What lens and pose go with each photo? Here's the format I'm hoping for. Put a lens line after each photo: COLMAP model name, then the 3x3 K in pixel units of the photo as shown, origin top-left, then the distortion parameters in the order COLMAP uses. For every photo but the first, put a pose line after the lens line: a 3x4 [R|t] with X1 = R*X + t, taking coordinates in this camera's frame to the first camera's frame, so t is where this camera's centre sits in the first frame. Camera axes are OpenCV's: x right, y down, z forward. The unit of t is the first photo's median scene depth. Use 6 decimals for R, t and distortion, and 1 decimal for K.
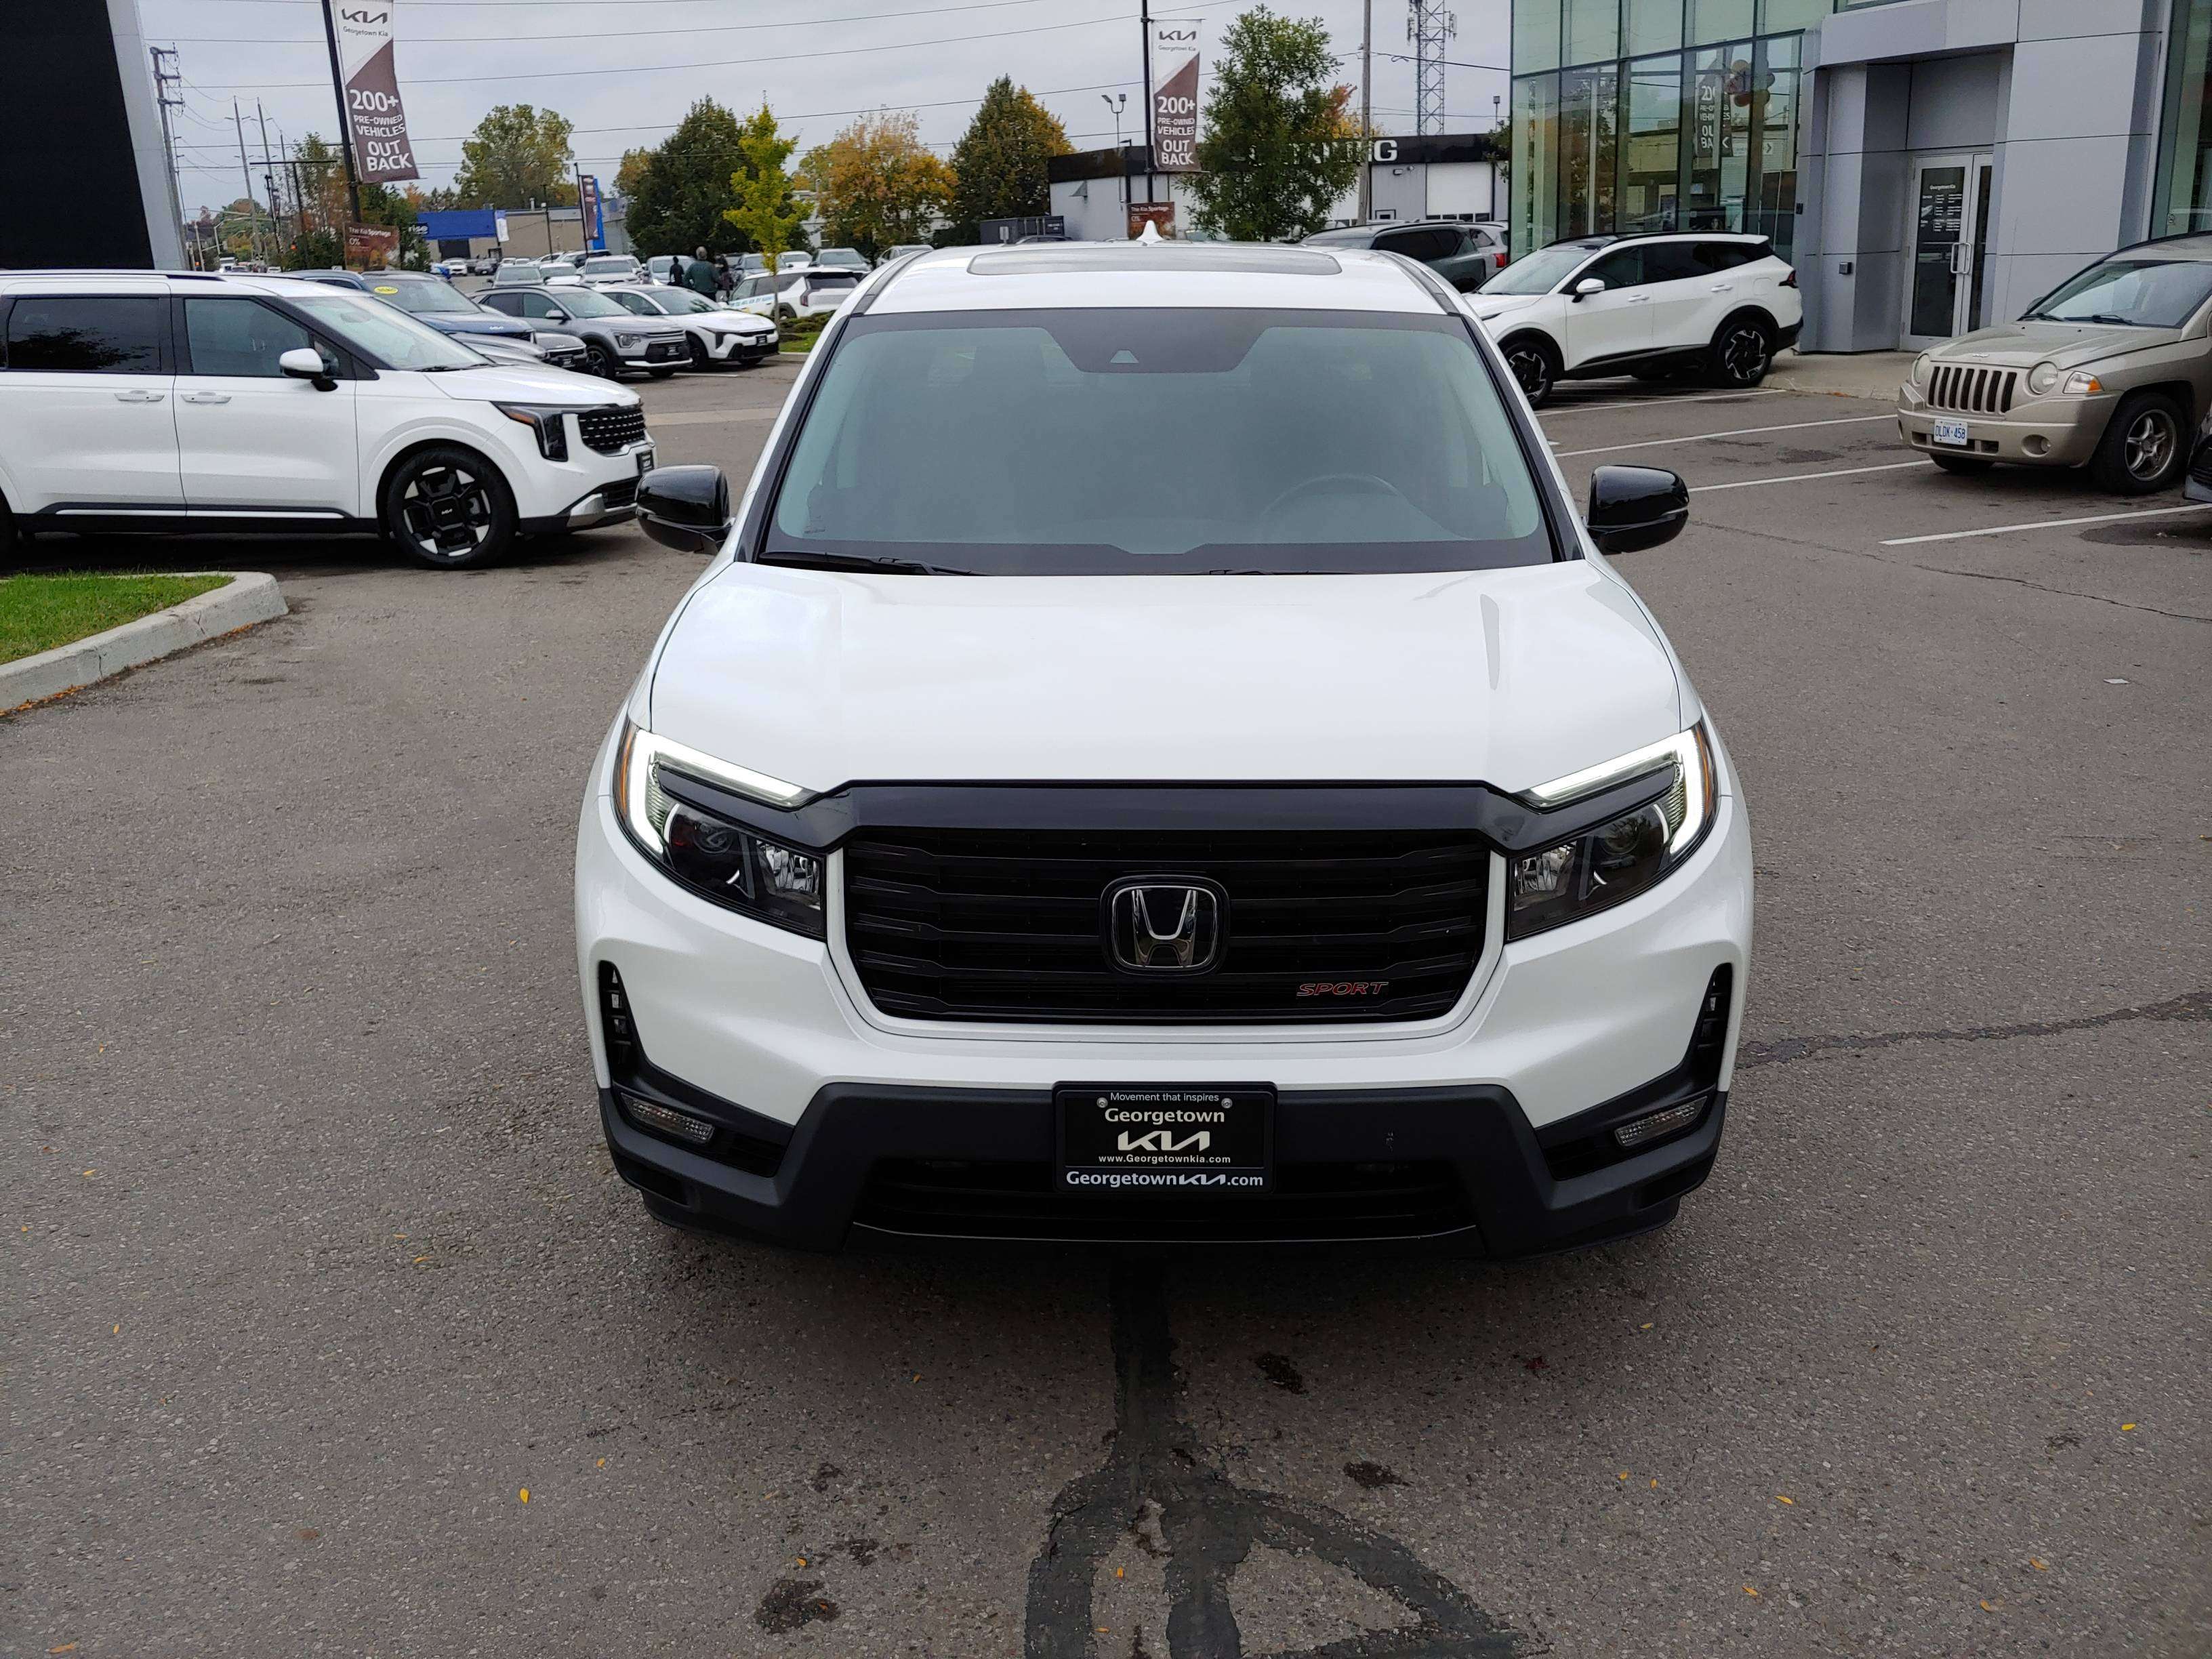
lens RADIAL K [[2001.3, 0, 1106.1], [0, 2001.3, 842.5], [0, 0, 1]] dist [0.016733, -0.025286]
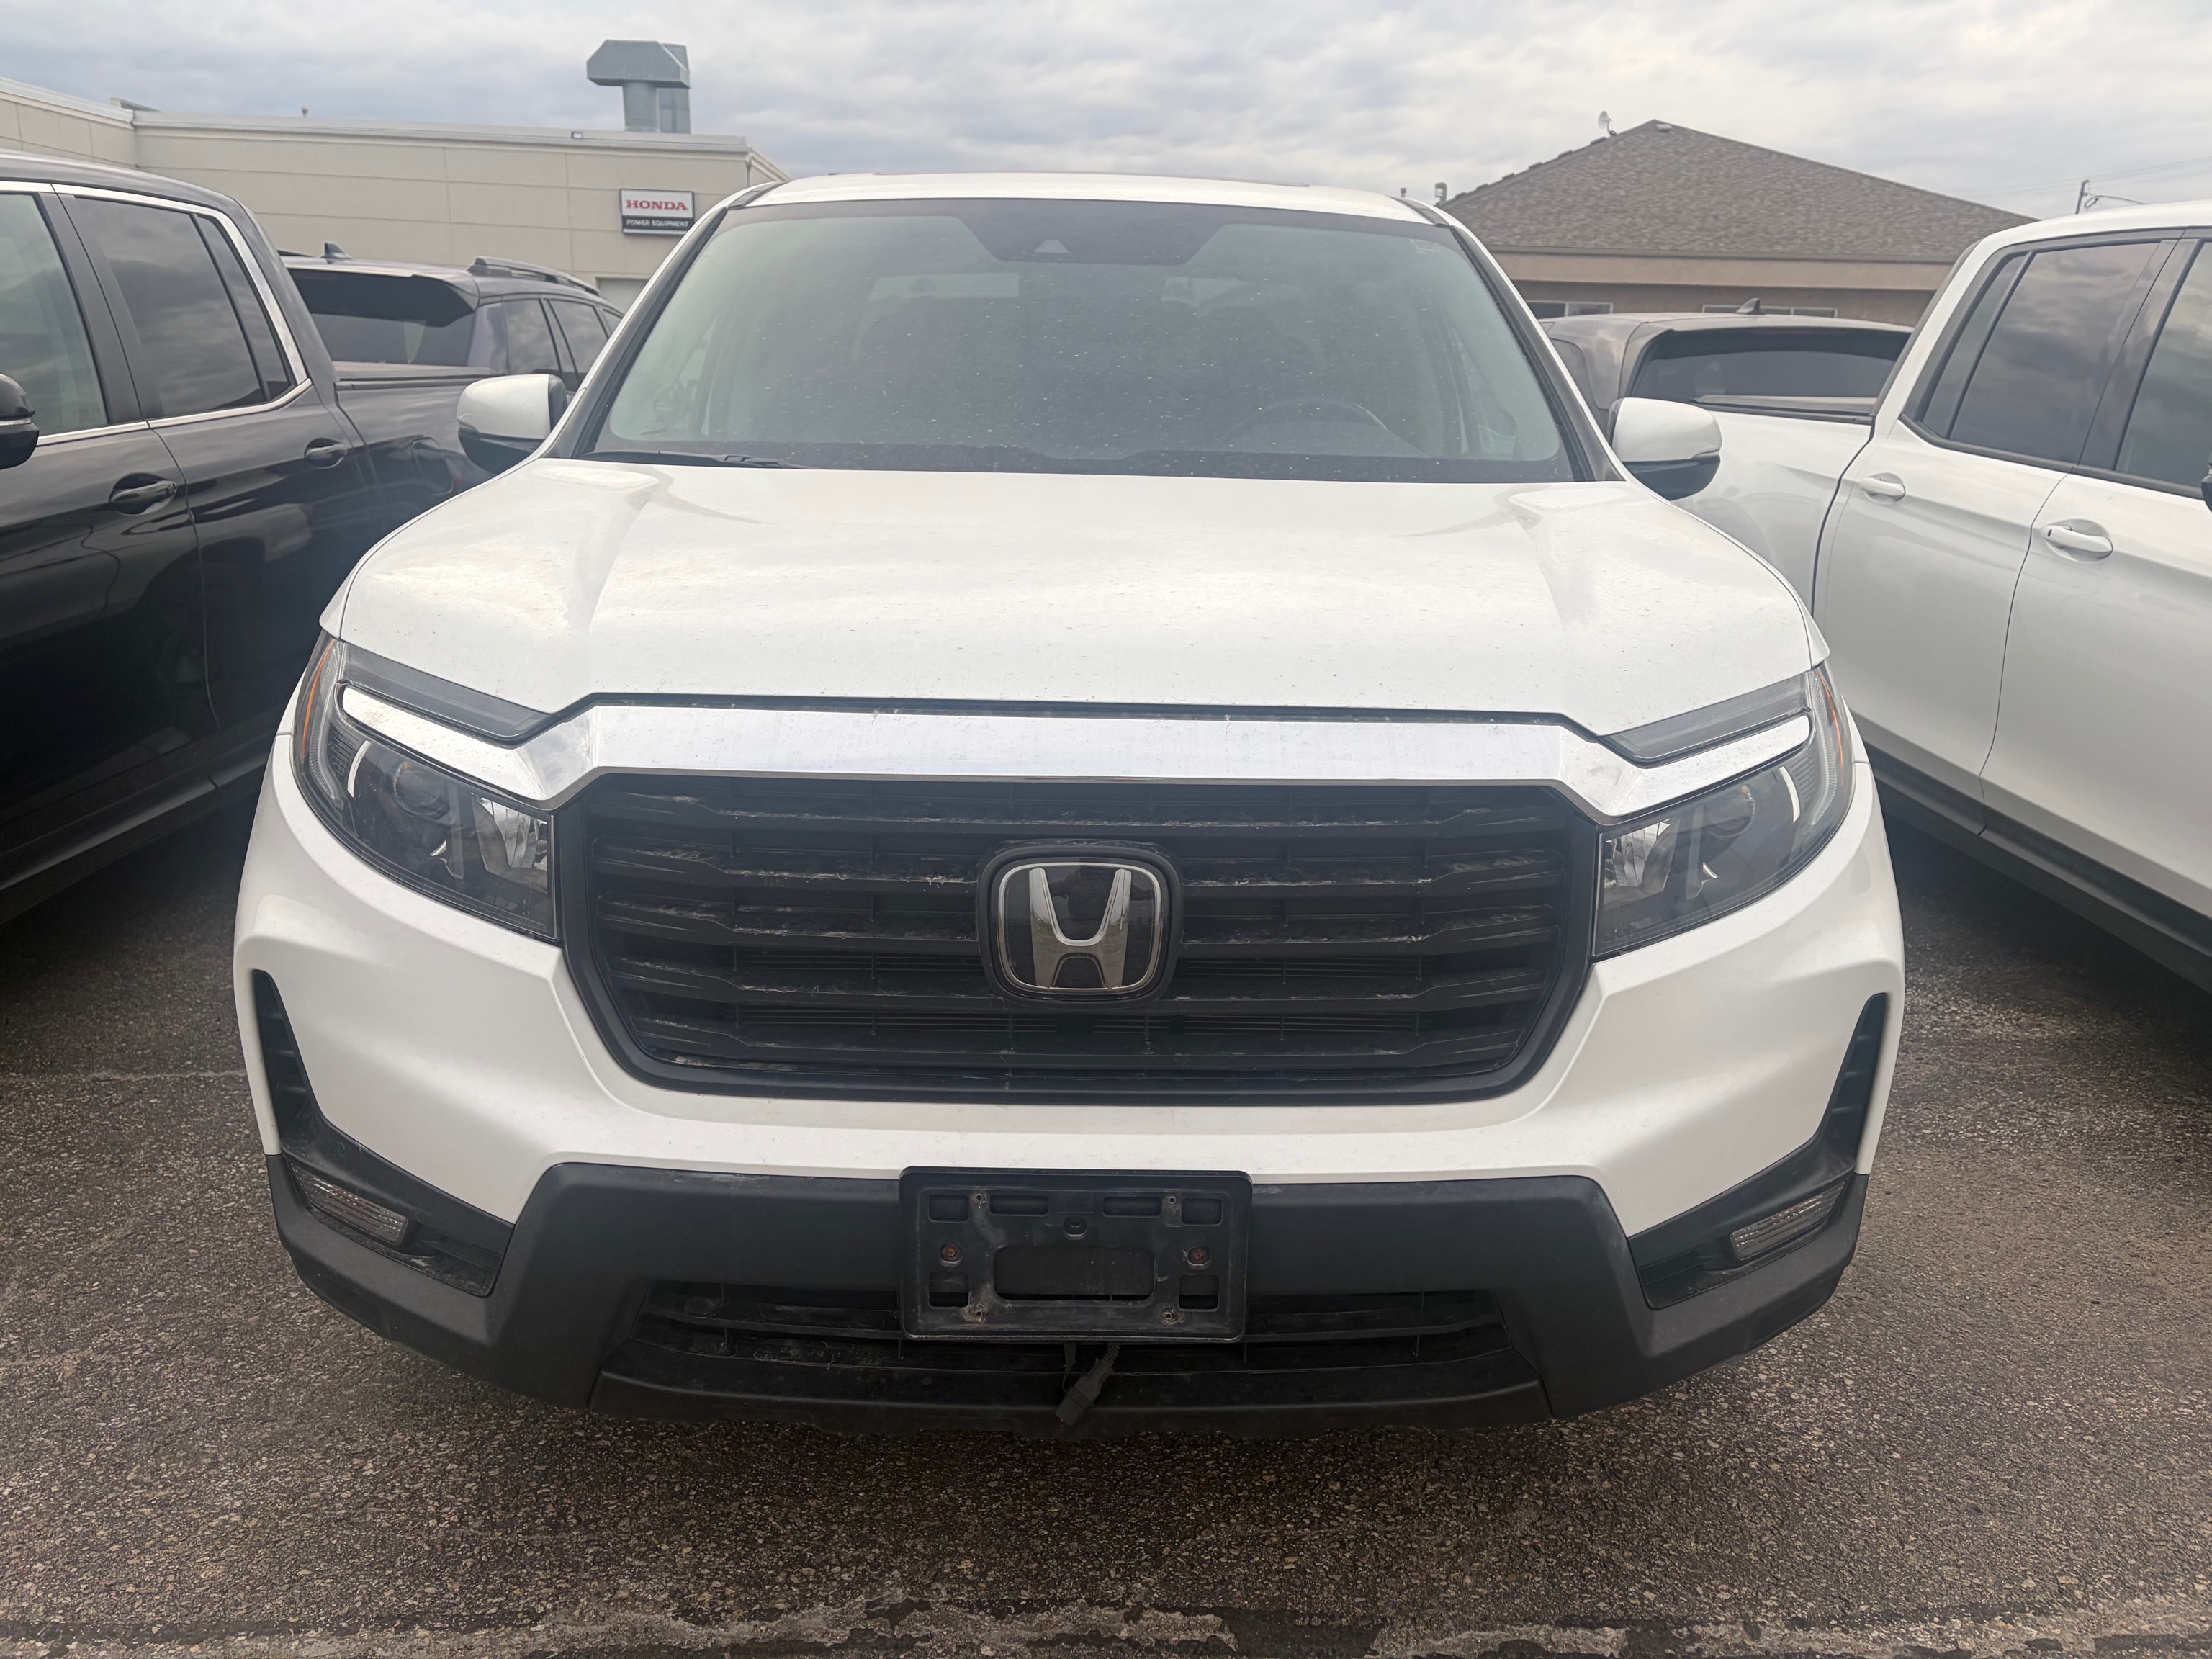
lens RADIAL K [[1679.8, 0, 1118.1], [0, 1679.8, 840.0], [0, 0, 1]] dist [0.053895, -0.052938]
pose [[0.999152, 0.016423, 0.037753, 0.018450], [-0.015447, 0.999542, -0.026006, 0.025288], [-0.038162, 0.025400, 0.998949, 0.410167]]
